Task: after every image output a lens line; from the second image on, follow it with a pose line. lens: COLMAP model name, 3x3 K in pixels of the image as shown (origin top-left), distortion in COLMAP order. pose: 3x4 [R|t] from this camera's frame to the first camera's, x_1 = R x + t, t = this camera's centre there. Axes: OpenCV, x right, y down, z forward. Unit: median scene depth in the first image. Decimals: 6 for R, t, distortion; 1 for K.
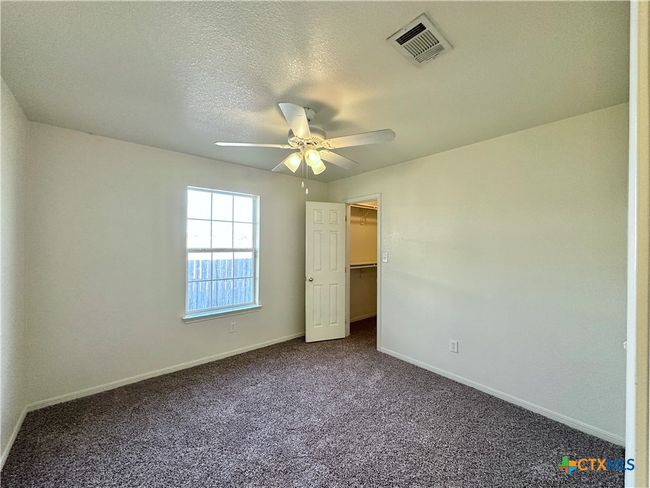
lens RADIAL K [[260.1, 0, 325.0], [0, 260.1, 244.0], [0, 0, 1]] dist [0.001846, 0.000688]
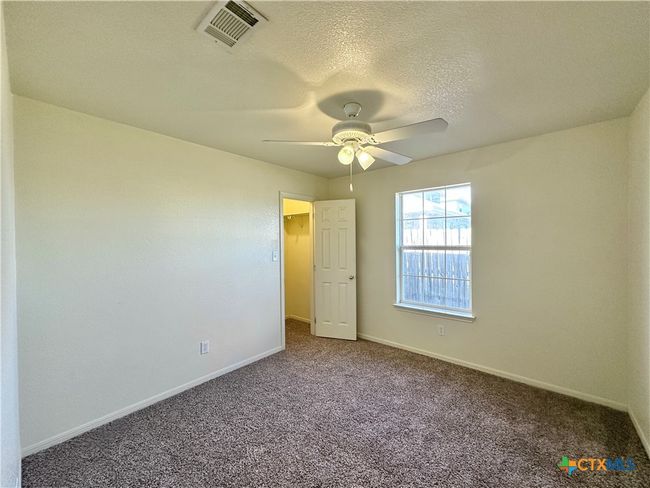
lens RADIAL K [[260.1, 0, 325.0], [0, 260.1, 244.0], [0, 0, 1]] dist [0.001846, 0.000688]
pose [[0.126750, -0.000381, -0.991935, 0.543631], [0.018523, 0.999826, 0.001982, 0.000236], [0.991762, -0.018625, 0.126735, 0.492122]]
